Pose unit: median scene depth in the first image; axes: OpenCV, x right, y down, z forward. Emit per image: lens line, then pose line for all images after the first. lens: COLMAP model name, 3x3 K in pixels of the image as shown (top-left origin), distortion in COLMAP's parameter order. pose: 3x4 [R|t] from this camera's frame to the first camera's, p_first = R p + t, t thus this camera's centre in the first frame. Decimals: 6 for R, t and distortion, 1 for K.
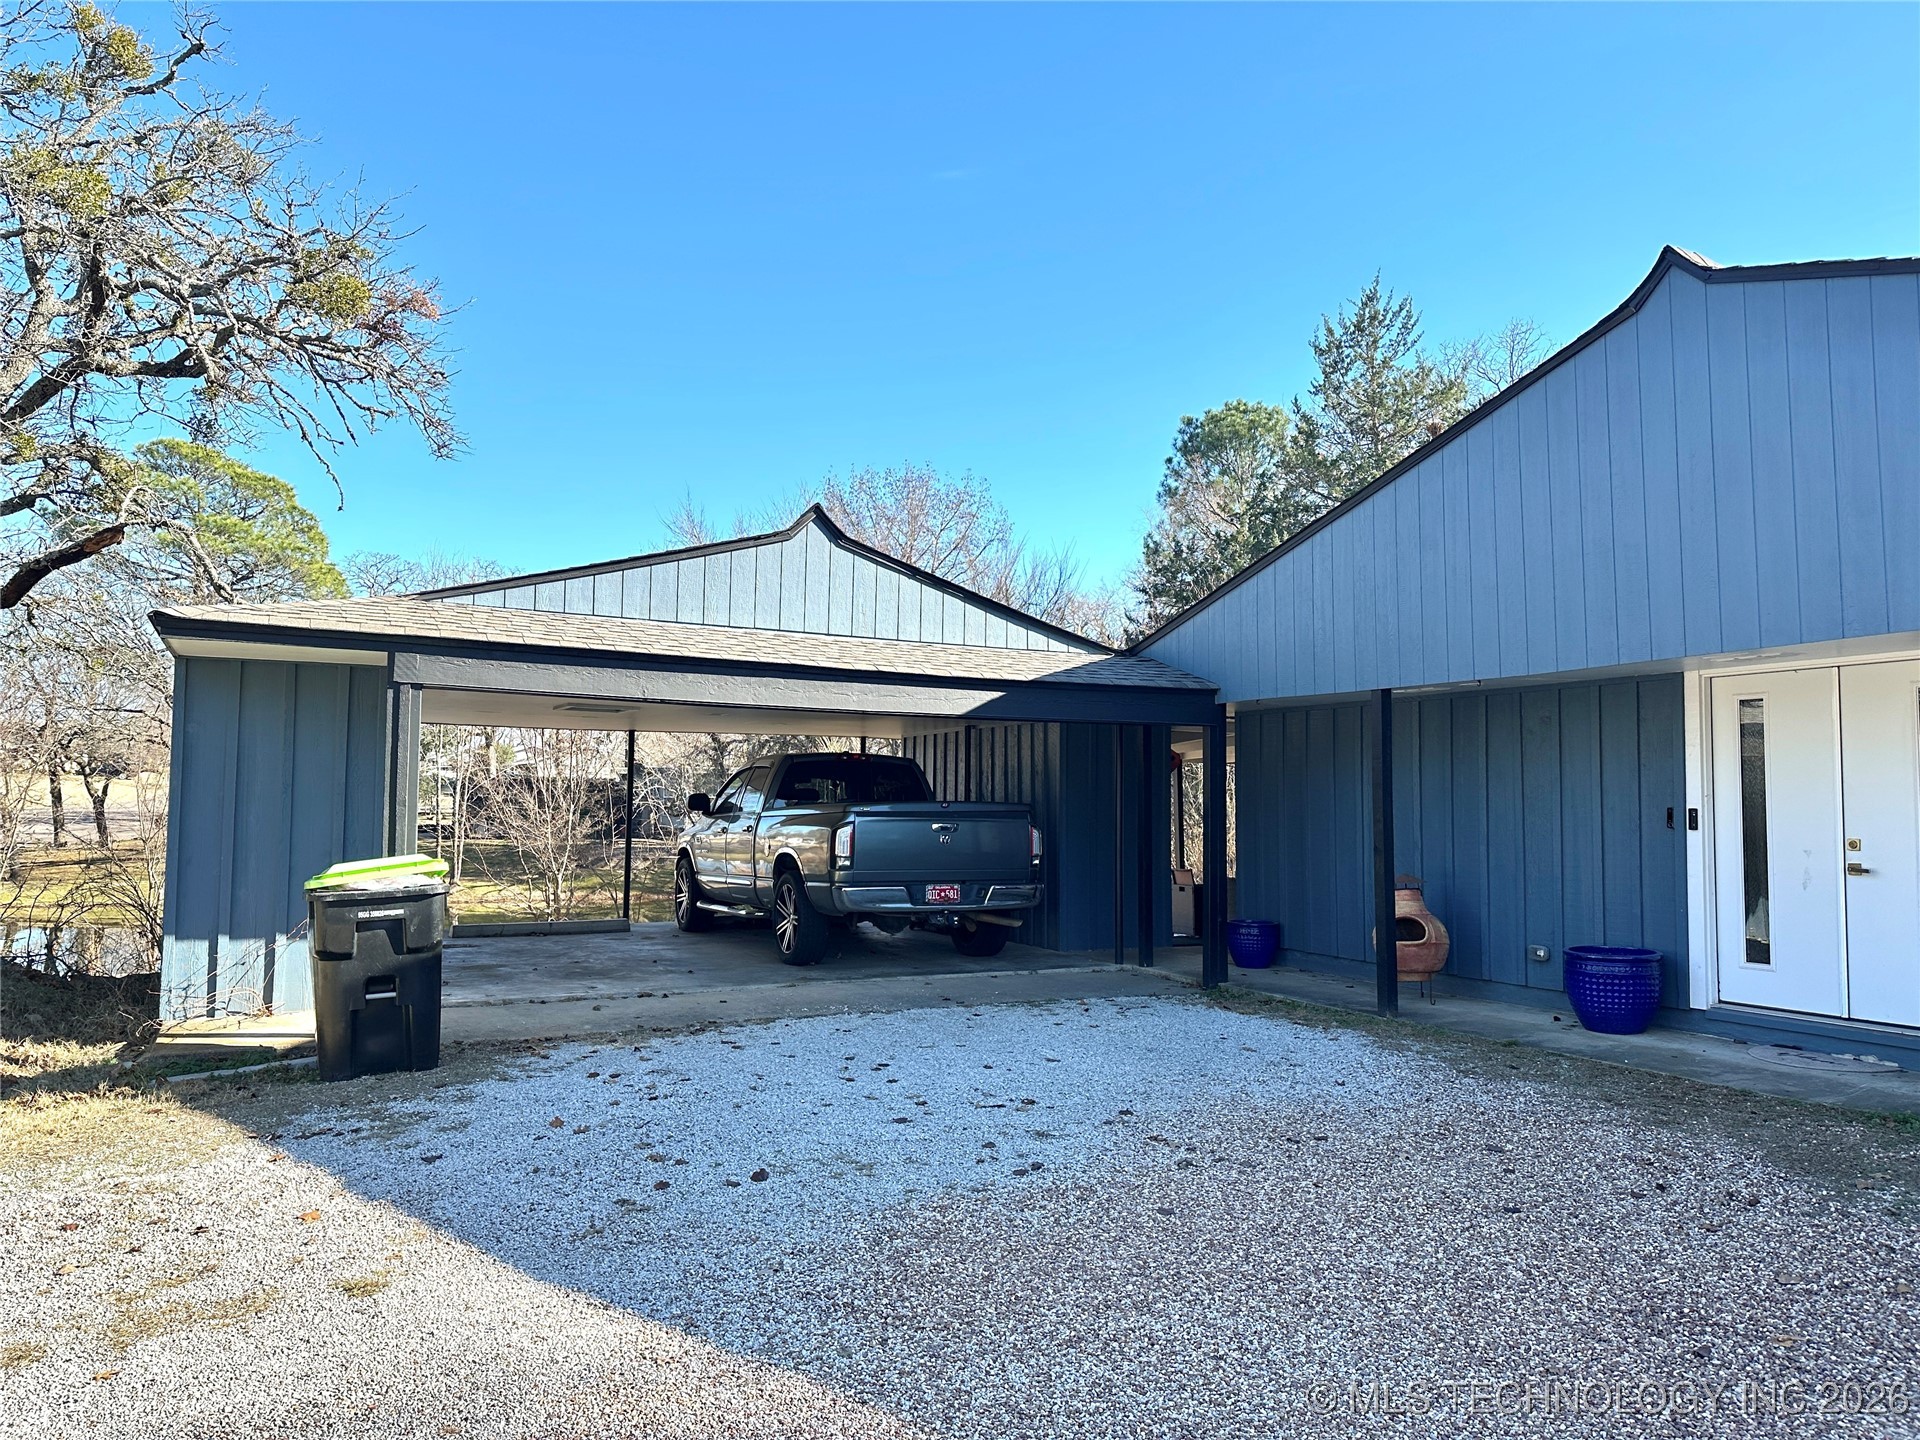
lens RADIAL K [[1326.2, 0, 949.1], [0, 1326.2, 721.5], [0, 0, 1]] dist [0.124826, -0.185884]
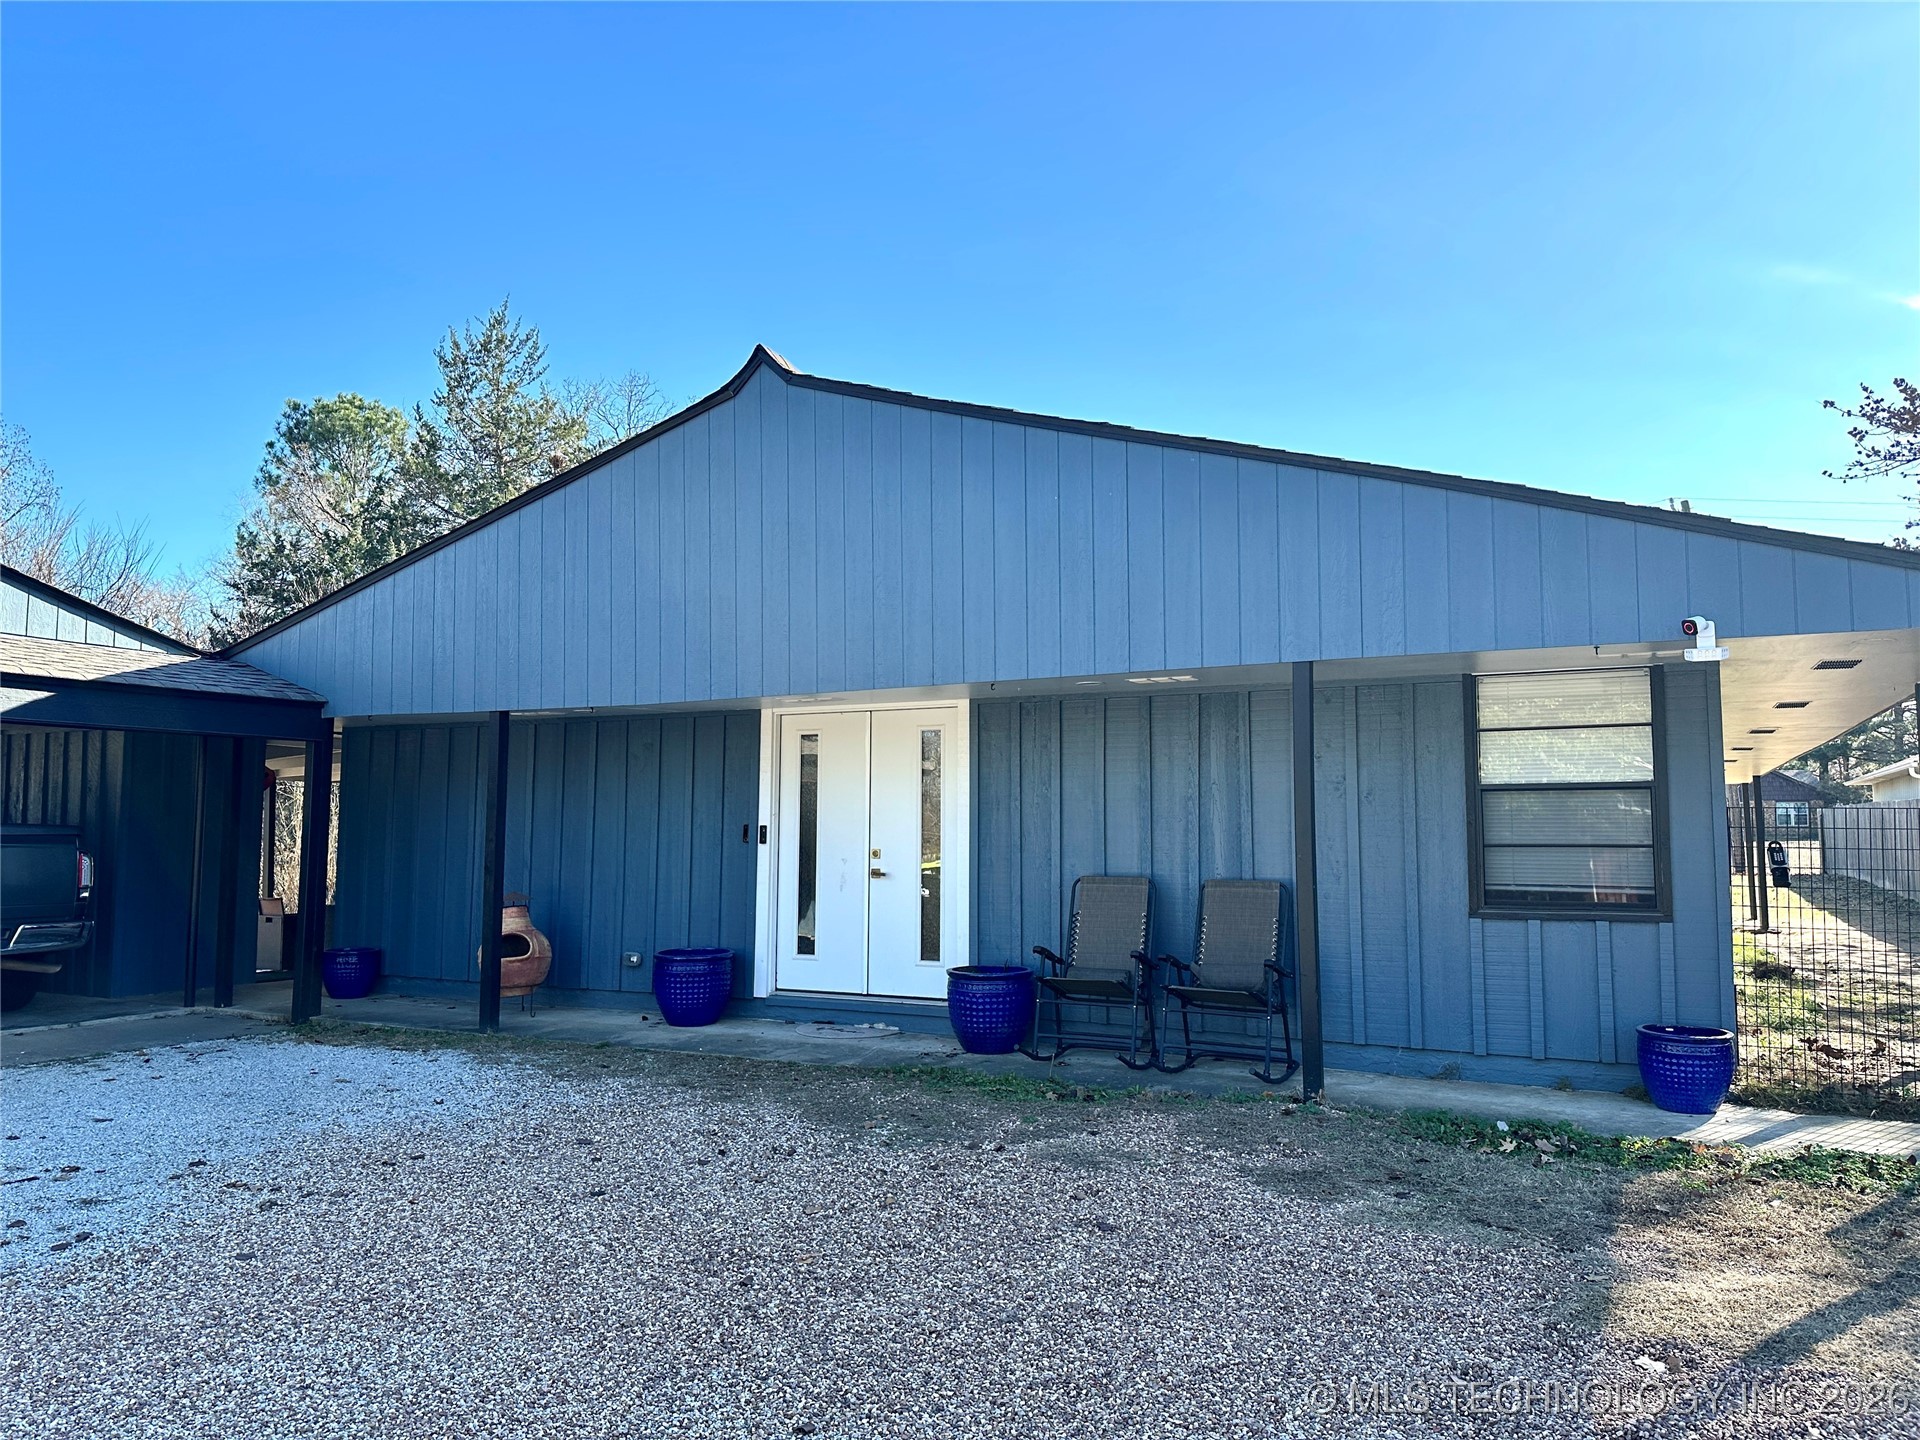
lens RADIAL K [[1323.7, 0, 942.2], [0, 1323.7, 733.6], [0, 0, 1]] dist [0.107904, -0.152606]
pose [[0.805078, 0.038263, 0.591934, -0.007160], [-0.034423, 0.999249, -0.017773, -0.000350], [-0.592169, -0.006067, 0.805791, -0.015863]]
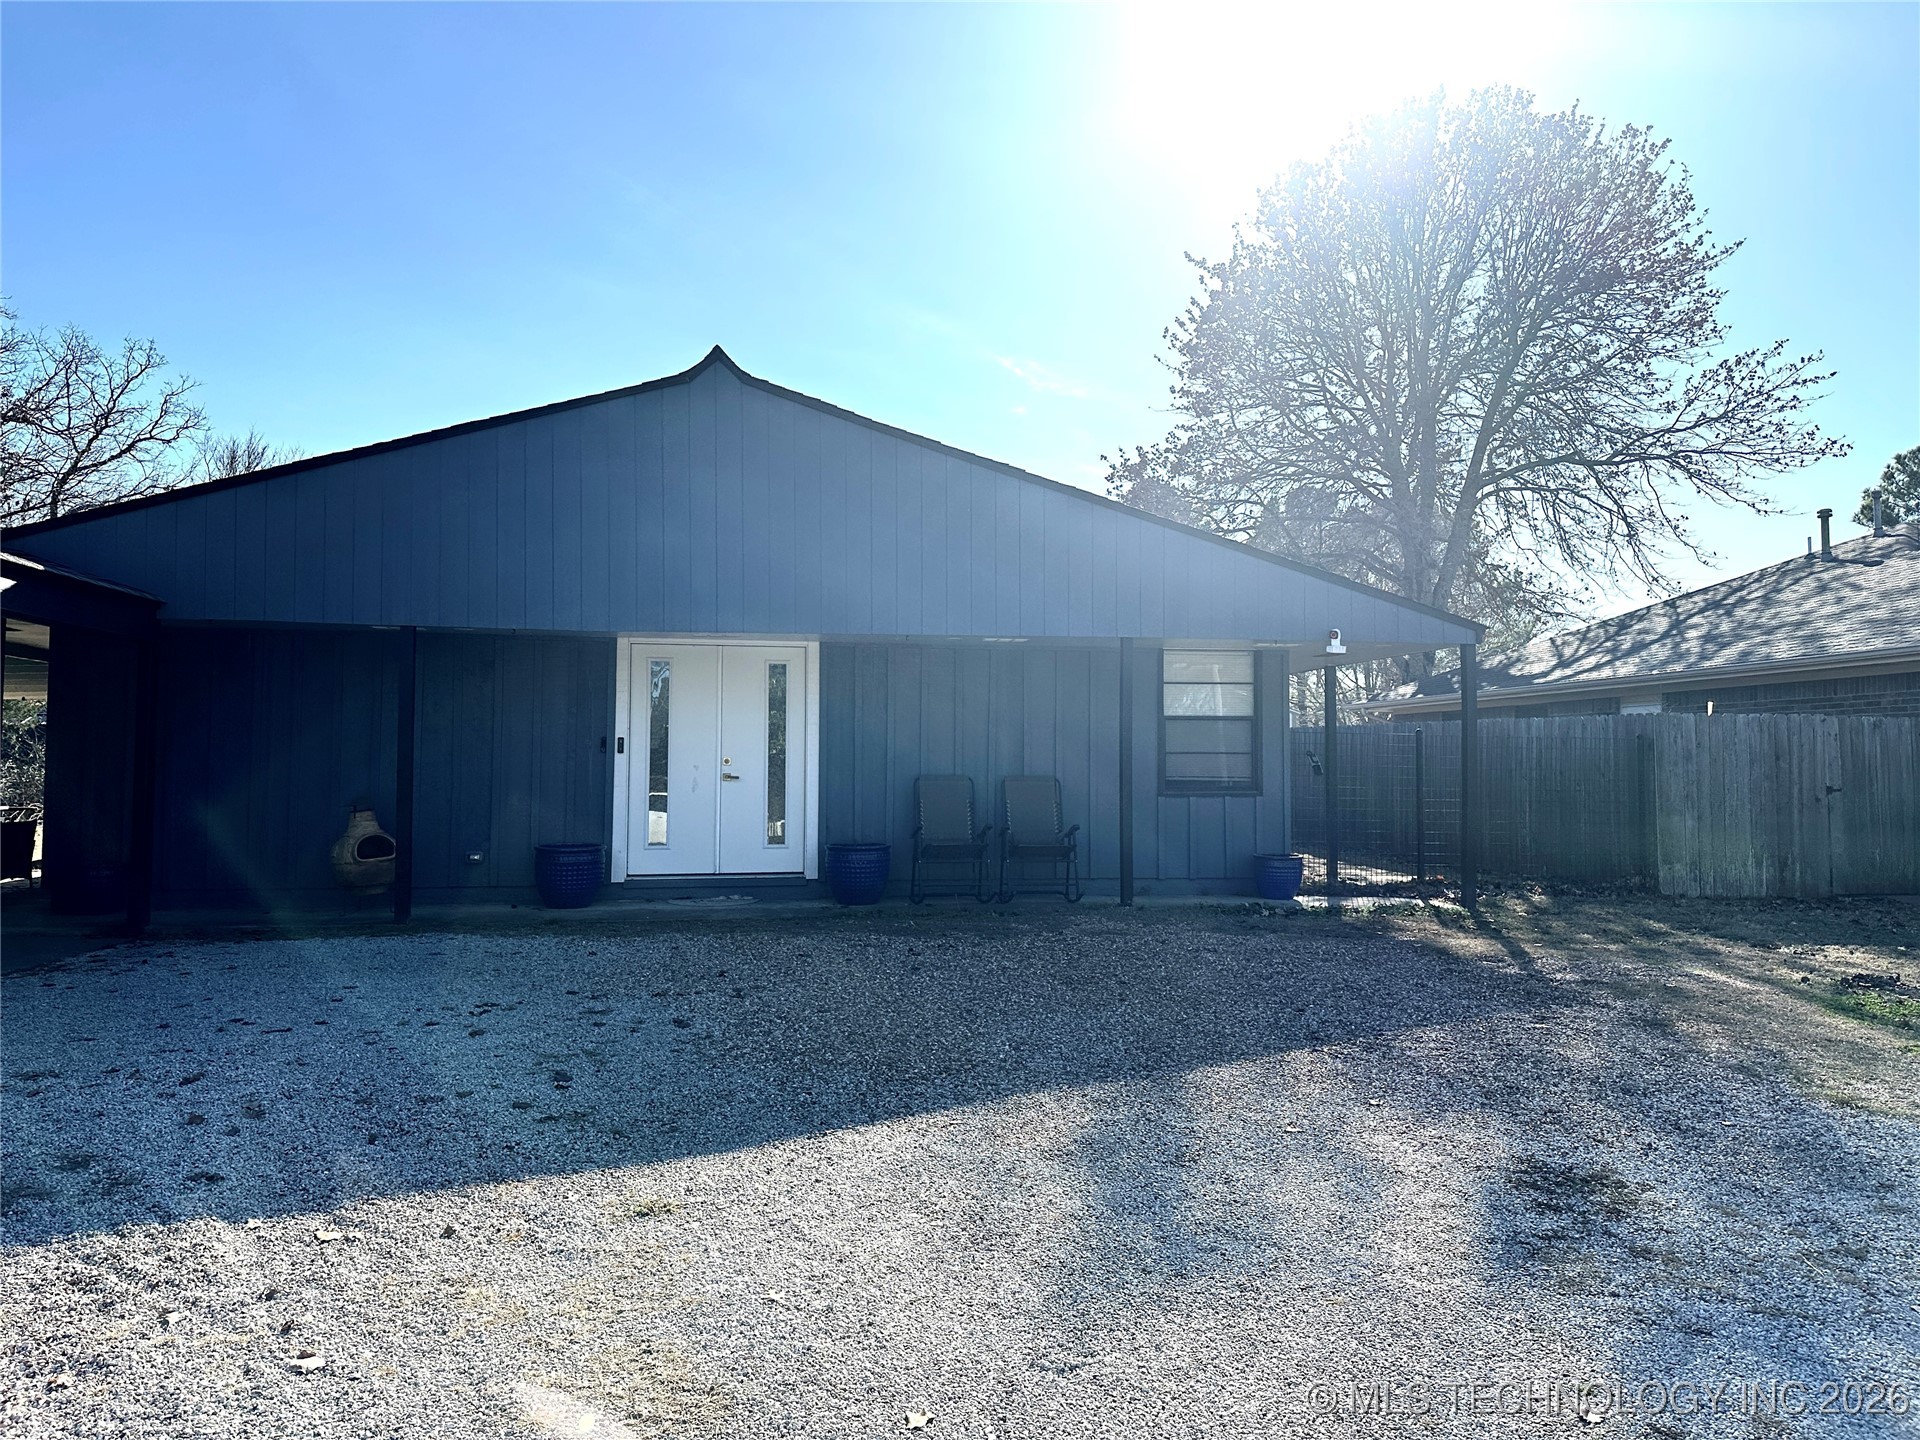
lens RADIAL K [[1326.2, 0, 949.1], [0, 1326.2, 721.5], [0, 0, 1]] dist [0.124826, -0.185884]
pose [[0.297940, 0.025868, 0.954234, -0.504755], [-0.063457, 0.997958, -0.007241, 0.028531], [-0.952473, -0.058395, 0.298973, 0.214979]]
